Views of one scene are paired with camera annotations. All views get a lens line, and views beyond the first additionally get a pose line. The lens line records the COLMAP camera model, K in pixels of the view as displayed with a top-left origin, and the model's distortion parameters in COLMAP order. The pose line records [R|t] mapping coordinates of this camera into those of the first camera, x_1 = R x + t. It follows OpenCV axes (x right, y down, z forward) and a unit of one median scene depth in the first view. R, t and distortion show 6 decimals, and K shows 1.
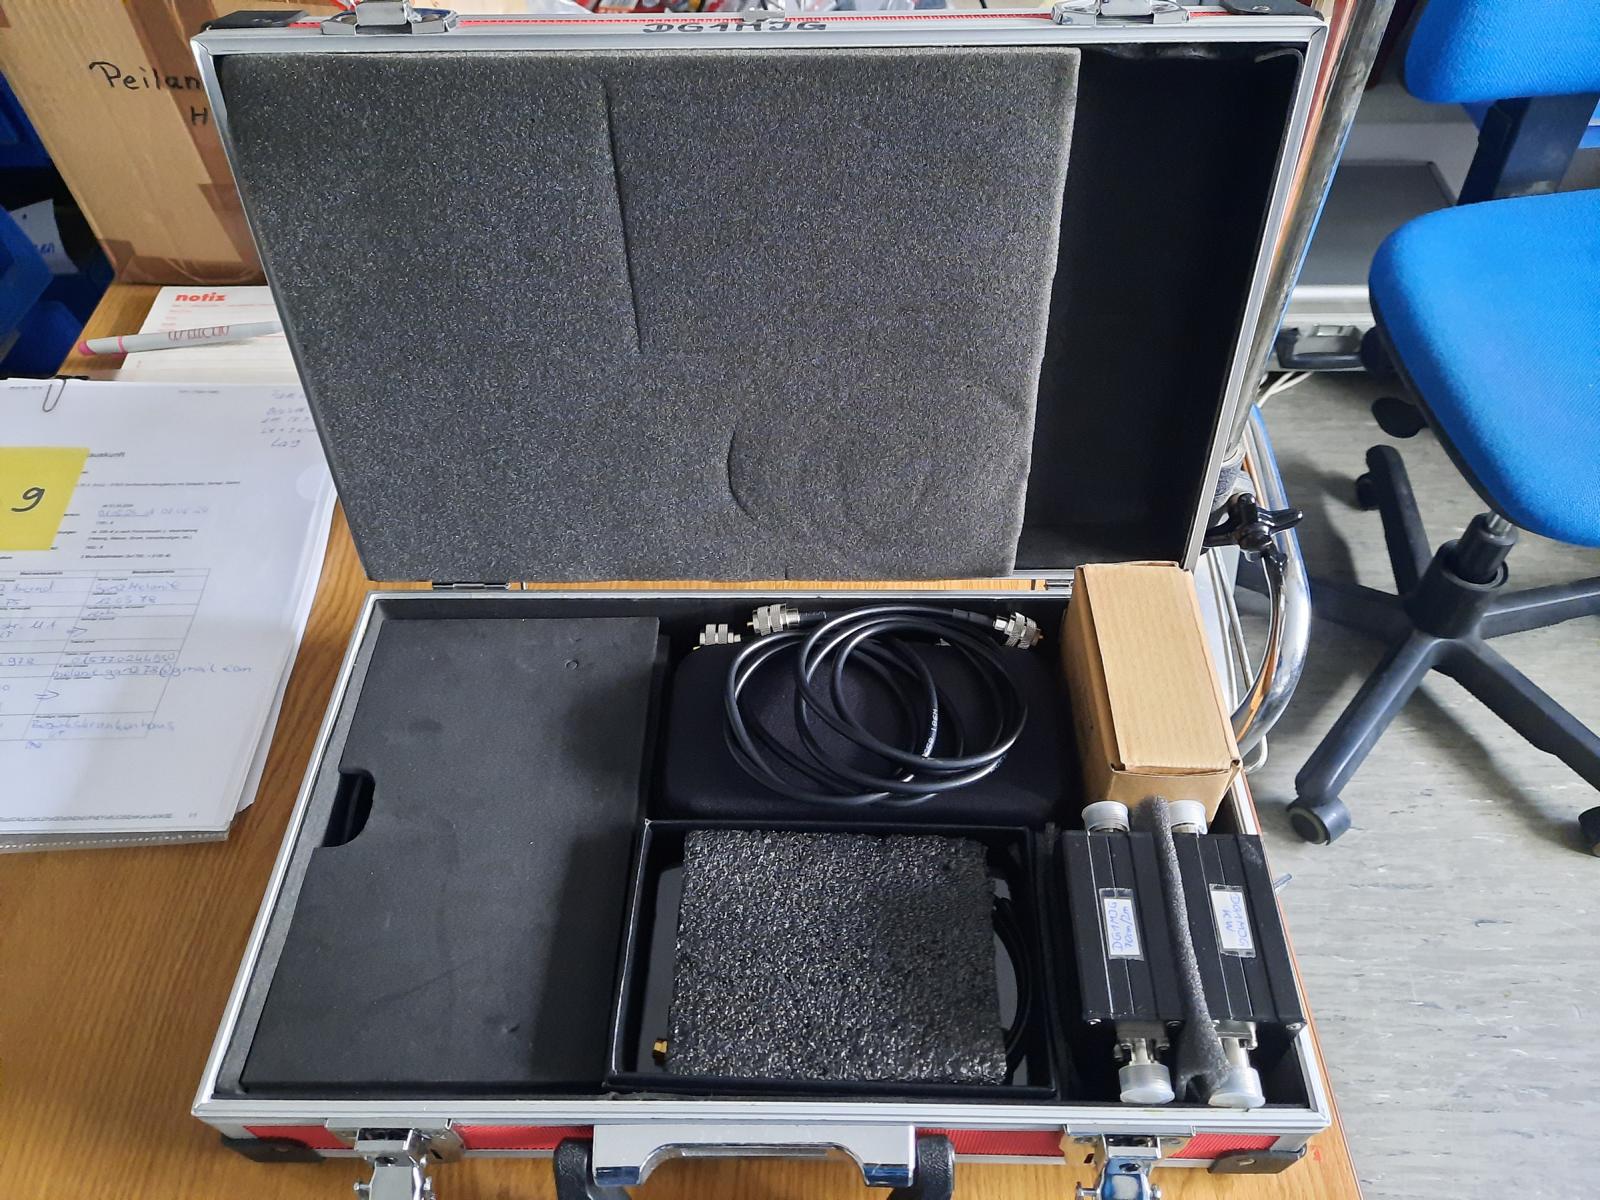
lens RADIAL K [[1167.4, 0, 813.0], [0, 1167.4, 648.0], [0, 0, 1]] dist [0.030756, -0.034388]
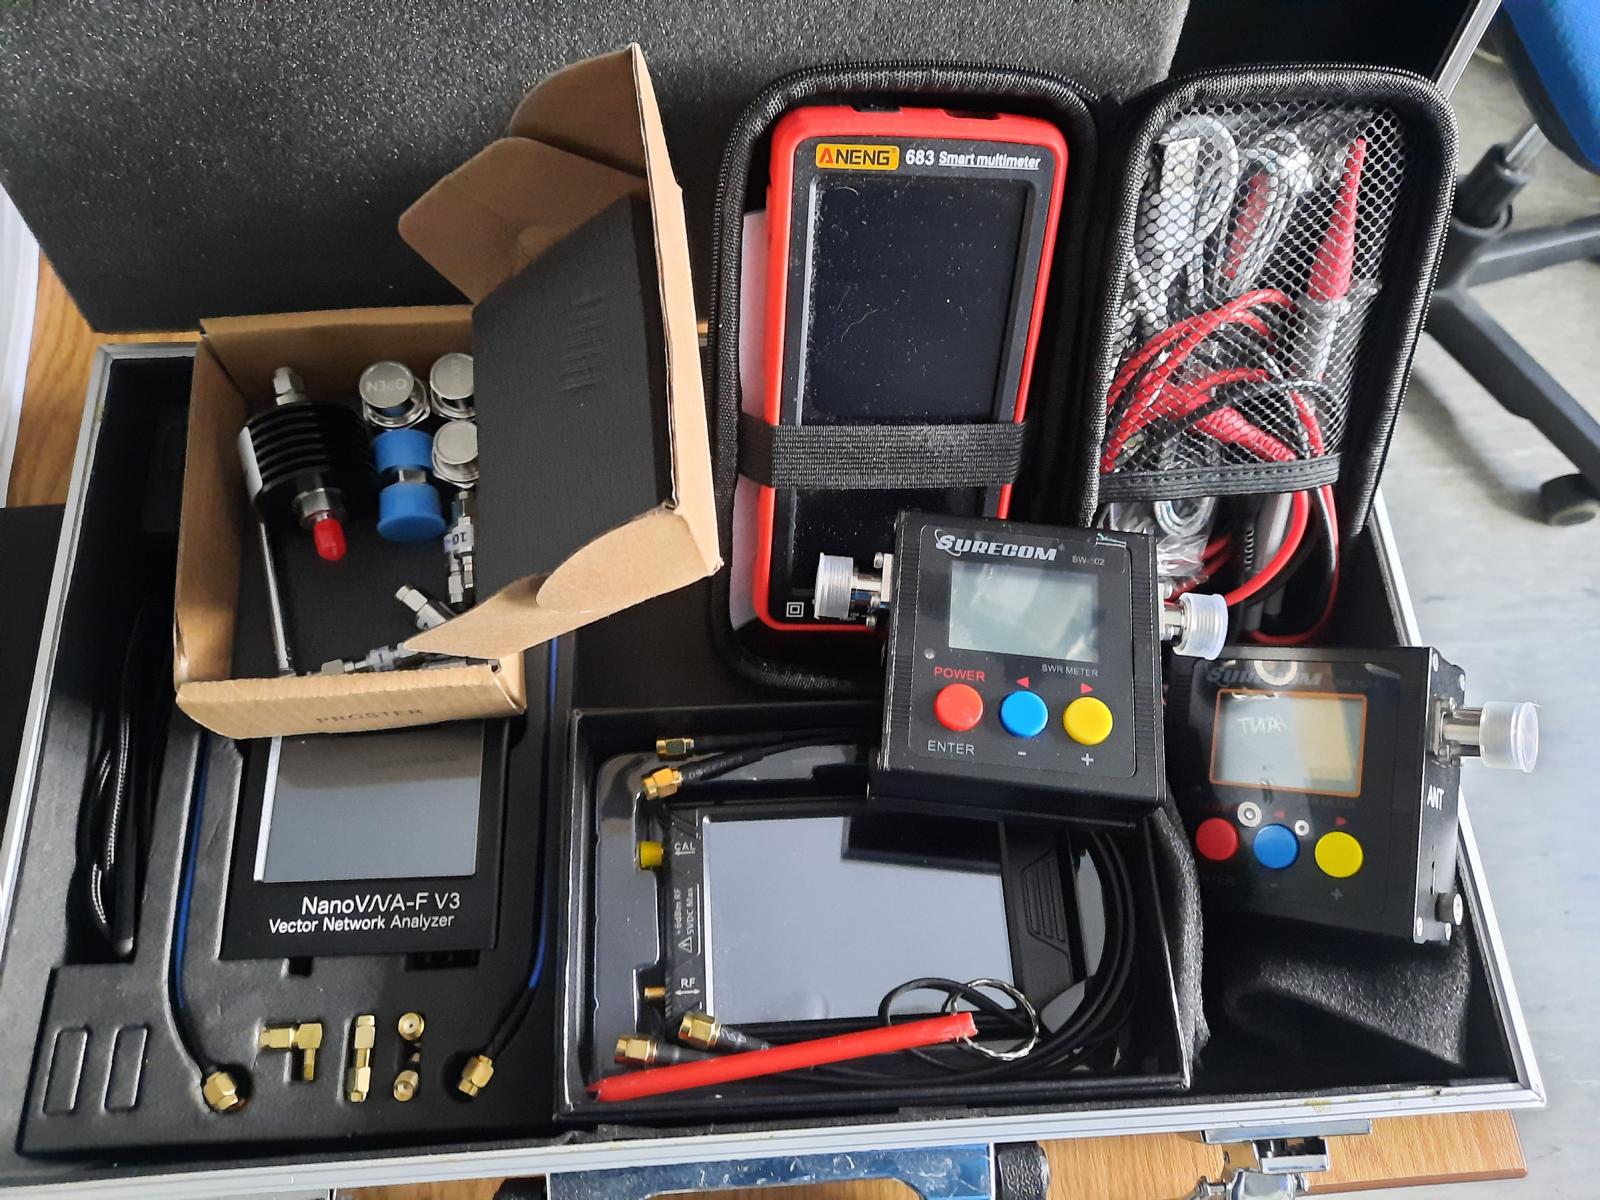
lens RADIAL K [[1153.3, 0, 800.0], [0, 1153.3, 600.0], [0, 0, 1]] dist [0.012236, -0.004370]
pose [[0.995586, -0.041472, 0.084195, -0.059956], [0.016564, 0.960635, 0.277321, -0.086613], [-0.092381, -0.274702, 0.957081, 0.332760]]
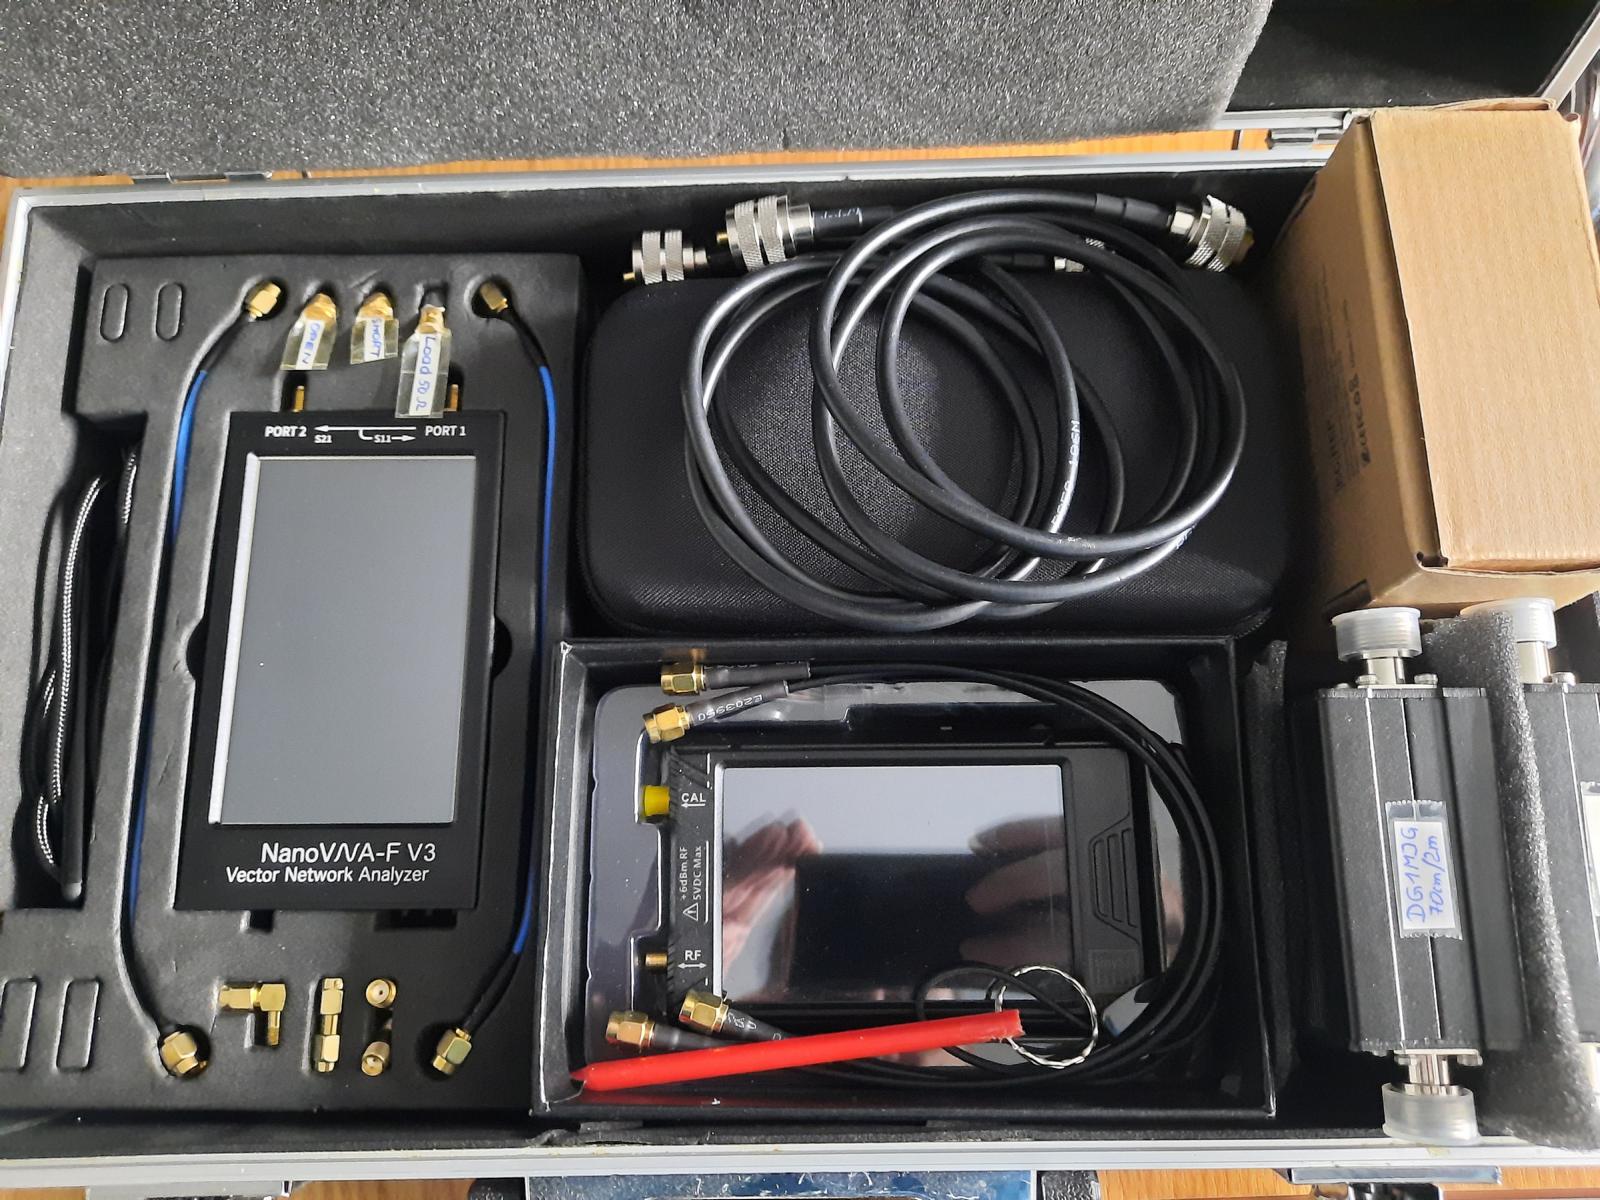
lens RADIAL K [[1162.2, 0, 811.4], [0, 1162.2, 591.3], [0, 0, 1]] dist [-0.003290, -0.007410]
pose [[0.999515, -0.031090, 0.002042, -0.018921], [0.027384, 0.907863, 0.418371, -0.097160], [-0.014861, -0.418112, 0.908274, 0.446891]]
